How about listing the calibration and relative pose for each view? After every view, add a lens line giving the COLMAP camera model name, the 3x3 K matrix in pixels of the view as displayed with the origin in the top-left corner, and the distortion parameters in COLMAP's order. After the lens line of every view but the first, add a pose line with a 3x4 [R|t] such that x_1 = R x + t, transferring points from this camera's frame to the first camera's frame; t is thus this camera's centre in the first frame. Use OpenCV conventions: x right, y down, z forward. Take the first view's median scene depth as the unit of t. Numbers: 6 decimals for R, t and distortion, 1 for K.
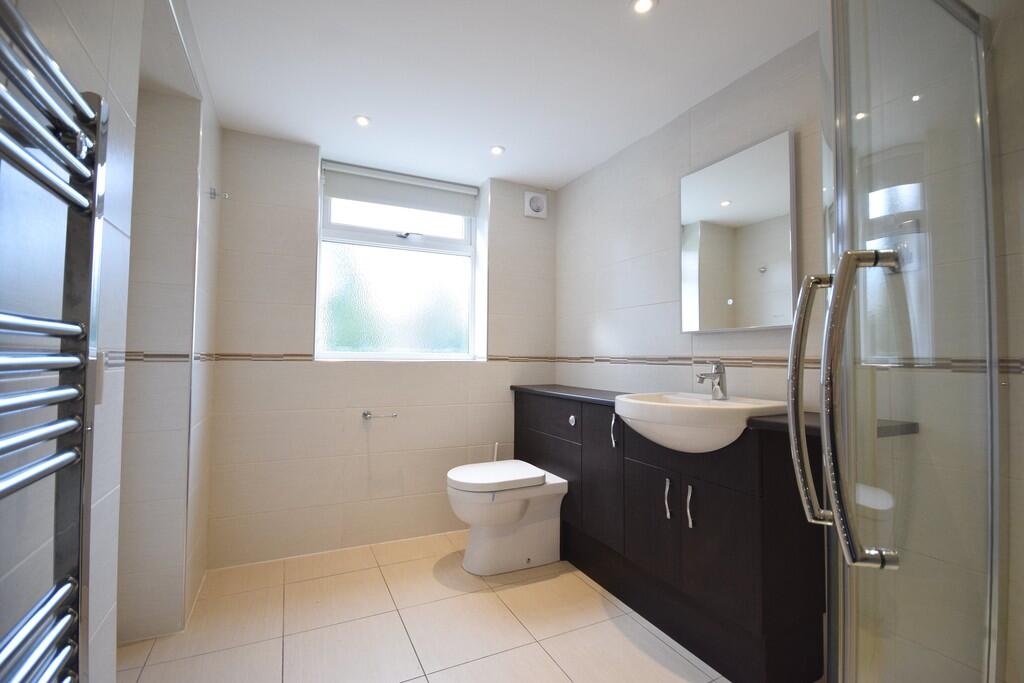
lens RADIAL K [[449.8, 0, 505.8], [0, 449.8, 340.6], [0, 0, 1]] dist [0.013913, -0.014522]
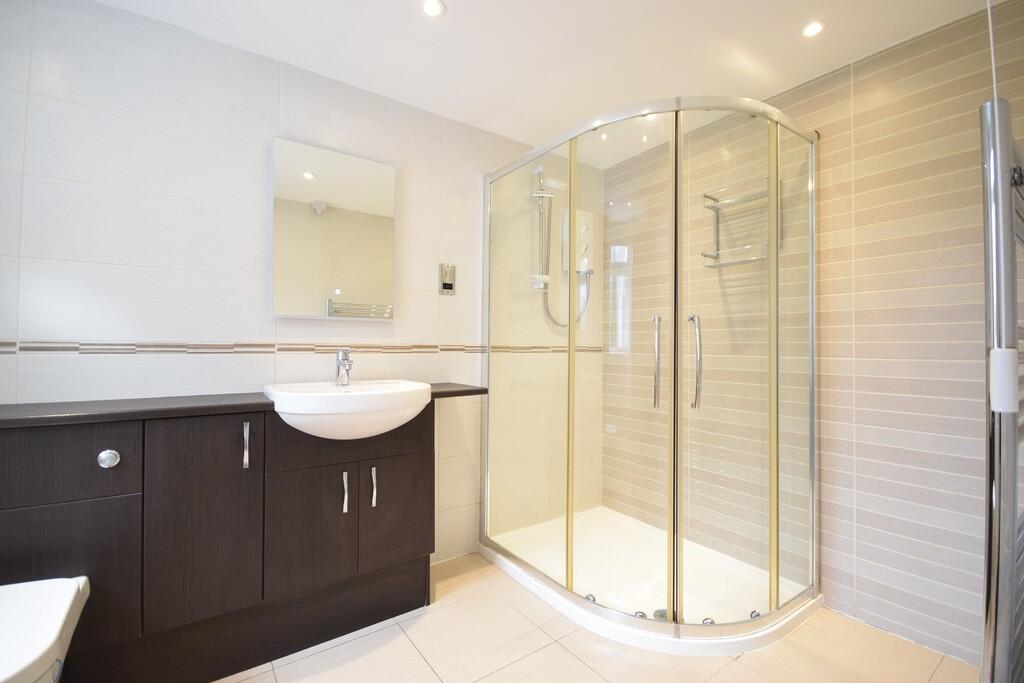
lens RADIAL K [[449.8, 0, 505.8], [0, 449.8, 340.6], [0, 0, 1]] dist [0.013913, -0.014522]
pose [[-0.166522, 0.004591, 0.986027, -0.521817], [-0.045019, 0.998911, -0.012254, 0.020052], [-0.985009, -0.046430, -0.166134, 0.680409]]
